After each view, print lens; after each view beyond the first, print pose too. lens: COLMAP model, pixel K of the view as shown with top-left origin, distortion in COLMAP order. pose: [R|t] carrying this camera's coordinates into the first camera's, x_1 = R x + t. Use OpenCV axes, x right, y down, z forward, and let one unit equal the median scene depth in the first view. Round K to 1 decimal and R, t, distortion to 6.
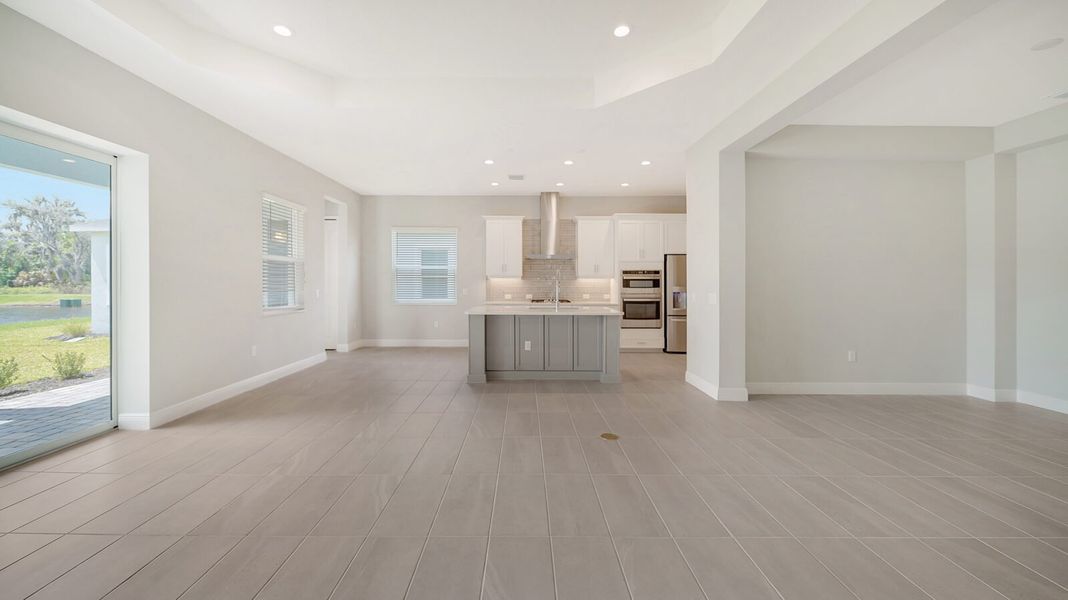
lens RADIAL K [[381.1, 0, 527.0], [0, 381.1, 286.3], [0, 0, 1]] dist [-0.005787, -0.000306]
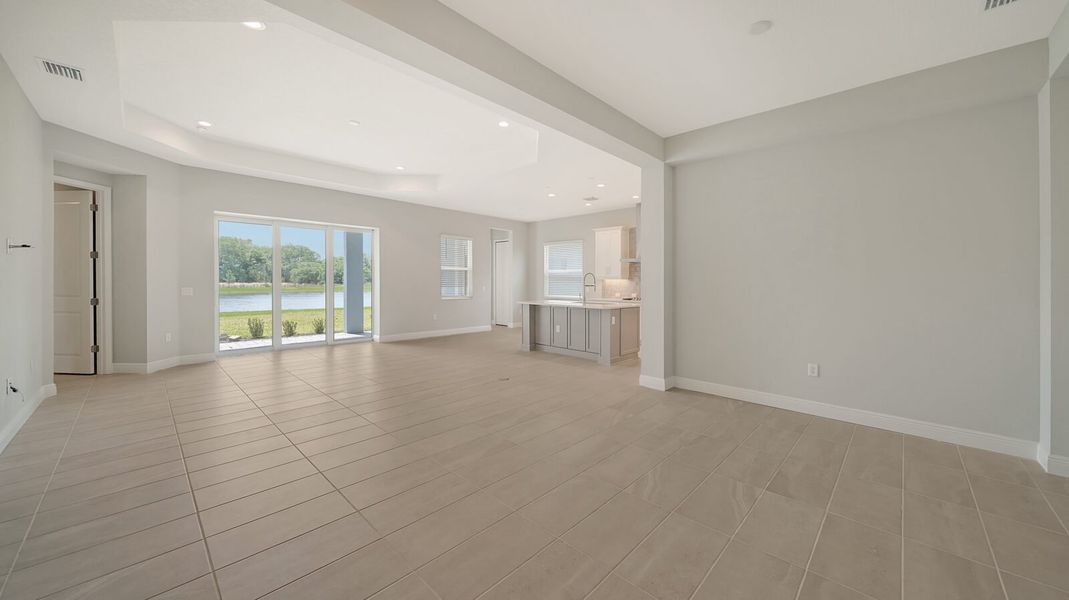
lens RADIAL K [[381.5, 0, 538.2], [0, 381.5, 286.2], [0, 0, 1]] dist [-0.005787, -0.000306]
pose [[0.733490, 0.010483, -0.679619, 0.627490], [-0.009199, 0.999943, 0.005496, -0.003497], [0.679638, 0.002220, 0.733544, -0.039262]]
